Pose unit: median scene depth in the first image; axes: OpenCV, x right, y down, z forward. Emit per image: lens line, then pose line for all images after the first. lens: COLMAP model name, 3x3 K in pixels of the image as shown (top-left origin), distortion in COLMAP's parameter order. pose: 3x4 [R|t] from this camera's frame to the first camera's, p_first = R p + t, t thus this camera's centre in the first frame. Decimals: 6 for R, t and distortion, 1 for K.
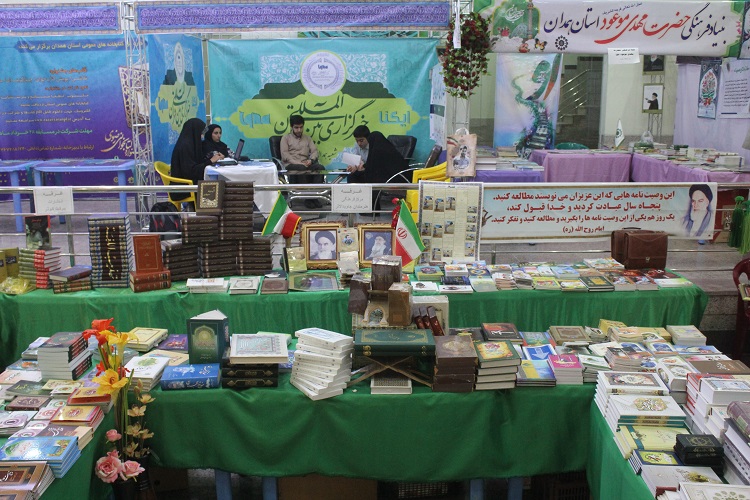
lens RADIAL K [[736.9, 0, 375.0], [0, 736.9, 250.0], [0, 0, 1]] dist [-0.082097, 0.011280]
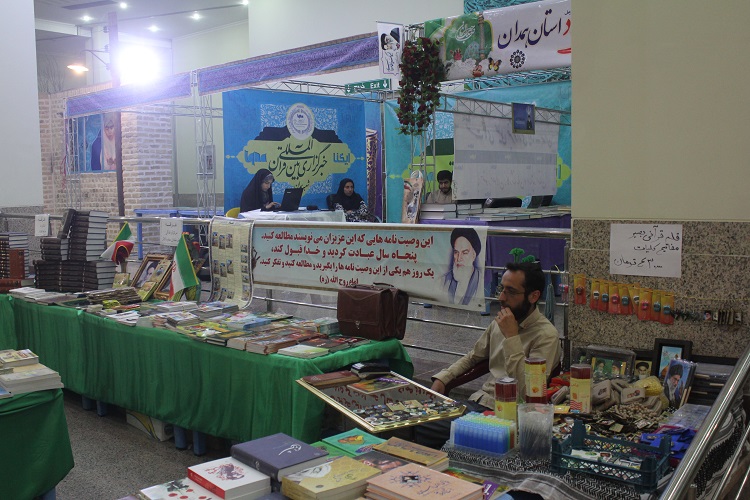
lens RADIAL K [[736.9, 0, 375.0], [0, 736.9, 250.0], [0, 0, 1]] dist [-0.082097, 0.011280]
pose [[0.745303, 0.050694, -0.664795, 0.844344], [-0.124625, 0.990124, -0.064216, -0.014927], [0.654974, 0.130710, 0.744260, 0.428715]]
